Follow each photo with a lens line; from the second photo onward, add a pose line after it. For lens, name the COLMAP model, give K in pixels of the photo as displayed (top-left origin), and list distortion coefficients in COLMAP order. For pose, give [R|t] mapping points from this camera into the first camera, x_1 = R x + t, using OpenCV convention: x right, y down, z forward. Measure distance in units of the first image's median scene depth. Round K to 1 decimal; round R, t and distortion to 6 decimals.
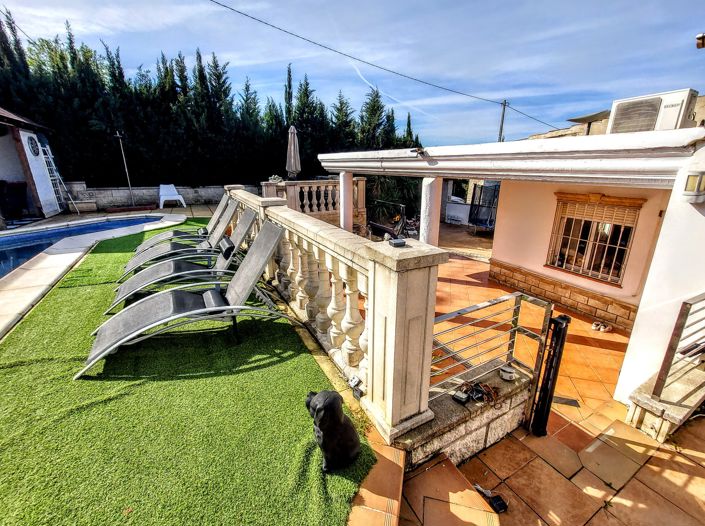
lens RADIAL K [[308.2, 0, 351.1], [0, 308.2, 257.2], [0, 0, 1]] dist [0.005597, -0.000896]
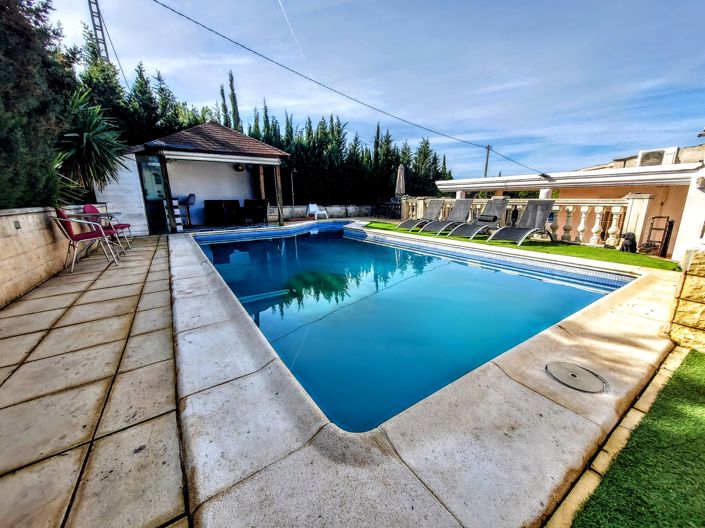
lens RADIAL K [[276.9, 0, 350.4], [0, 276.9, 263.8], [0, 0, 1]] dist [0.009118, -0.002076]
pose [[0.997953, -0.024701, 0.058988, -0.788648], [0.028136, 0.997913, -0.058122, 0.201104], [-0.057430, 0.059662, 0.996565, -0.466863]]
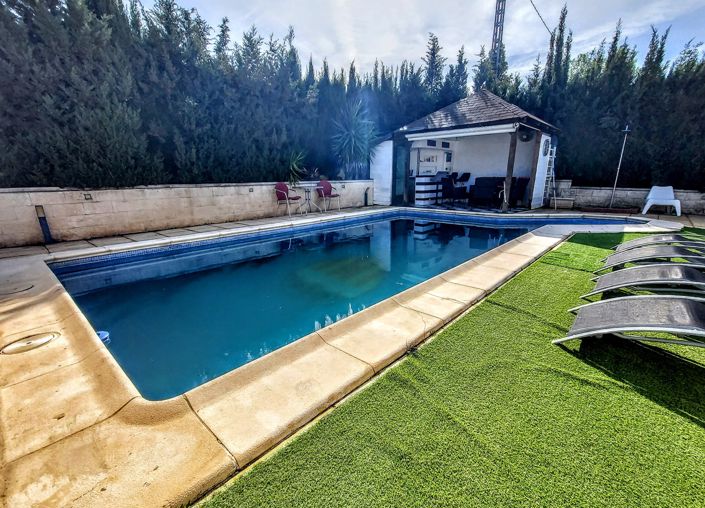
lens RADIAL K [[310.9, 0, 356.1], [0, 310.9, 267.7], [0, 0, 1]] dist [-0.003739, -0.000339]
pose [[0.316329, 0.269110, -0.909679, -0.081615], [-0.266390, 0.945535, 0.187084, 0.048178], [0.910479, 0.183149, 0.370788, 0.000568]]
